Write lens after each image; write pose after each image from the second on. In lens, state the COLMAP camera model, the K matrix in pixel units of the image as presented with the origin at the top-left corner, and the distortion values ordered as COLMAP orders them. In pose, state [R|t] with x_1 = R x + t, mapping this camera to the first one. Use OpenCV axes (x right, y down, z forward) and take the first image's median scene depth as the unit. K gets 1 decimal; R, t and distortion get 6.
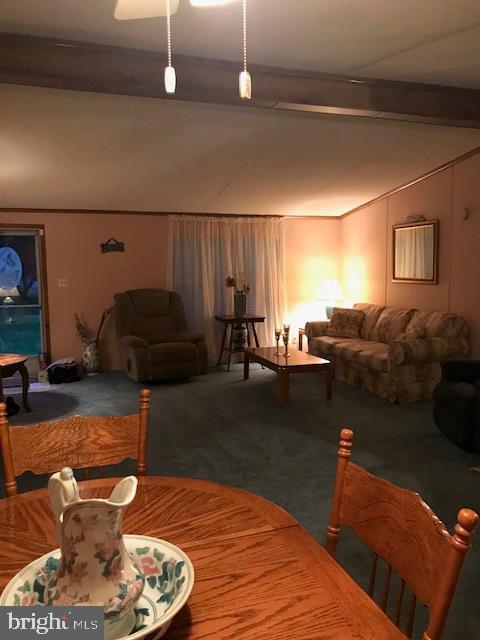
lens RADIAL K [[513.6, 0, 240.0], [0, 513.6, 320.0], [0, 0, 1]] dist [0.011351, -0.000331]
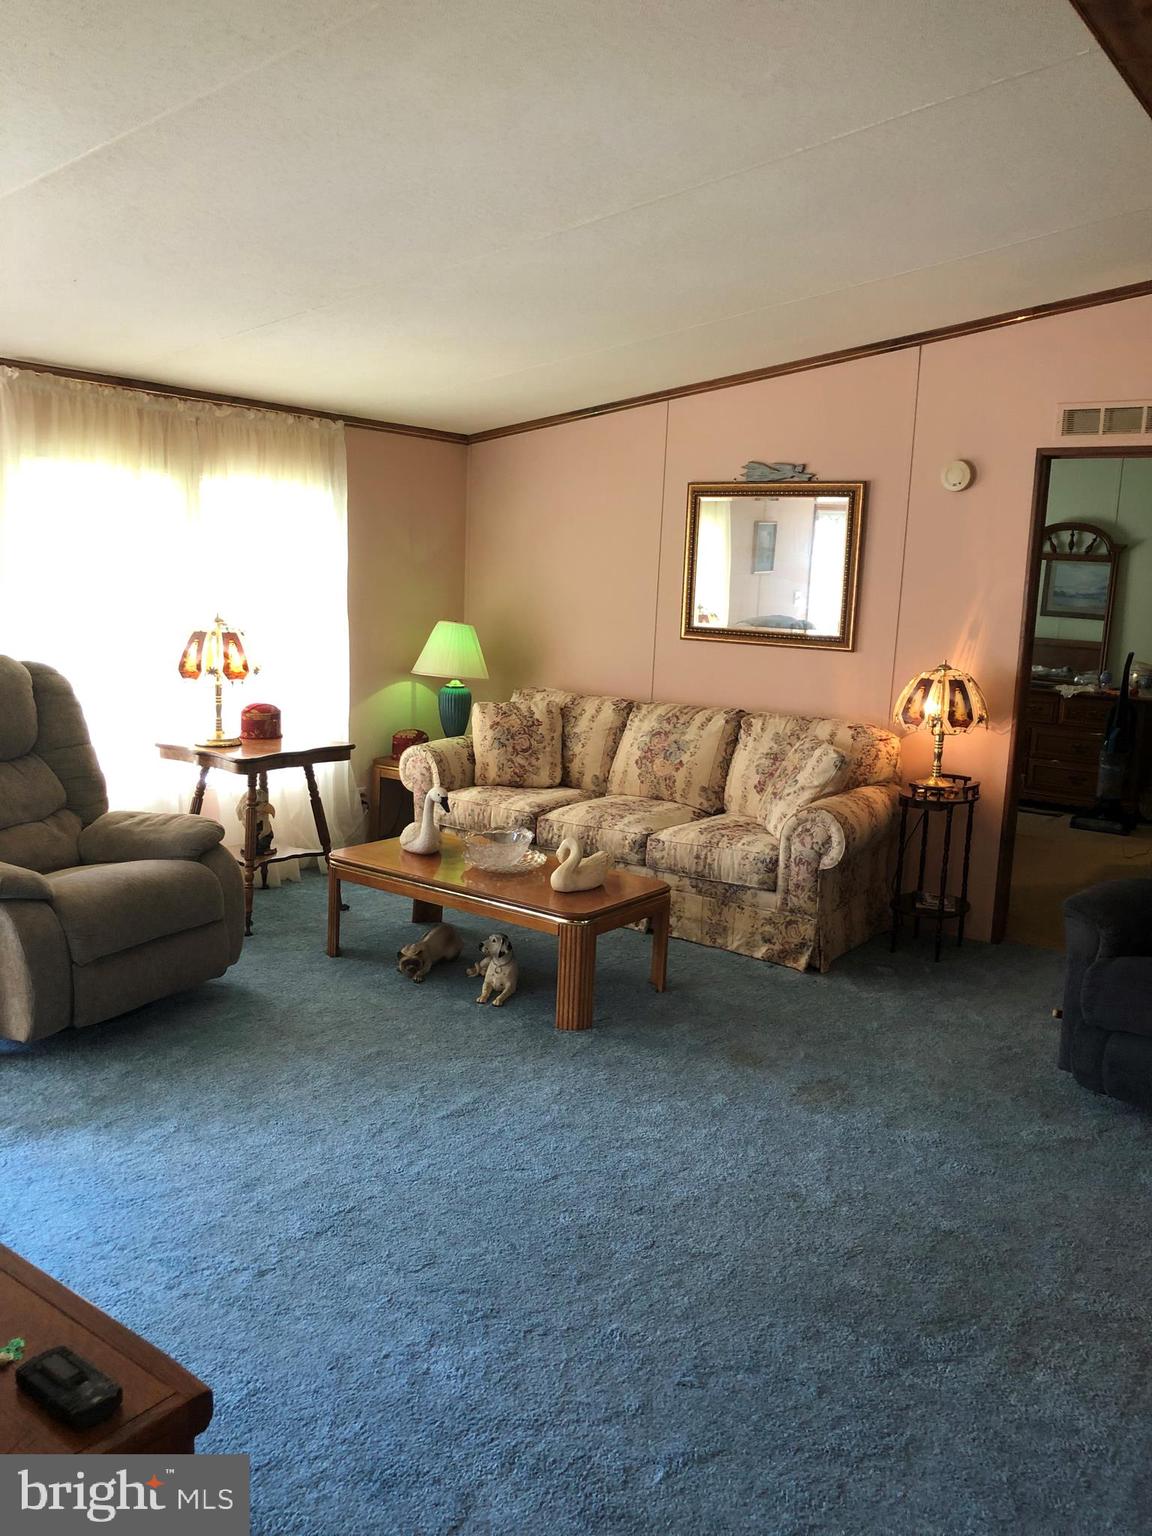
lens RADIAL K [[1239.1, 0, 572.2], [0, 1239.1, 757.7], [0, 0, 1]] dist [0.080148, -0.214664]
pose [[0.803495, -0.052818, 0.592963, -0.314401], [0.016808, 0.997672, 0.066093, -0.048295], [-0.595074, -0.043139, 0.802513, 0.326299]]
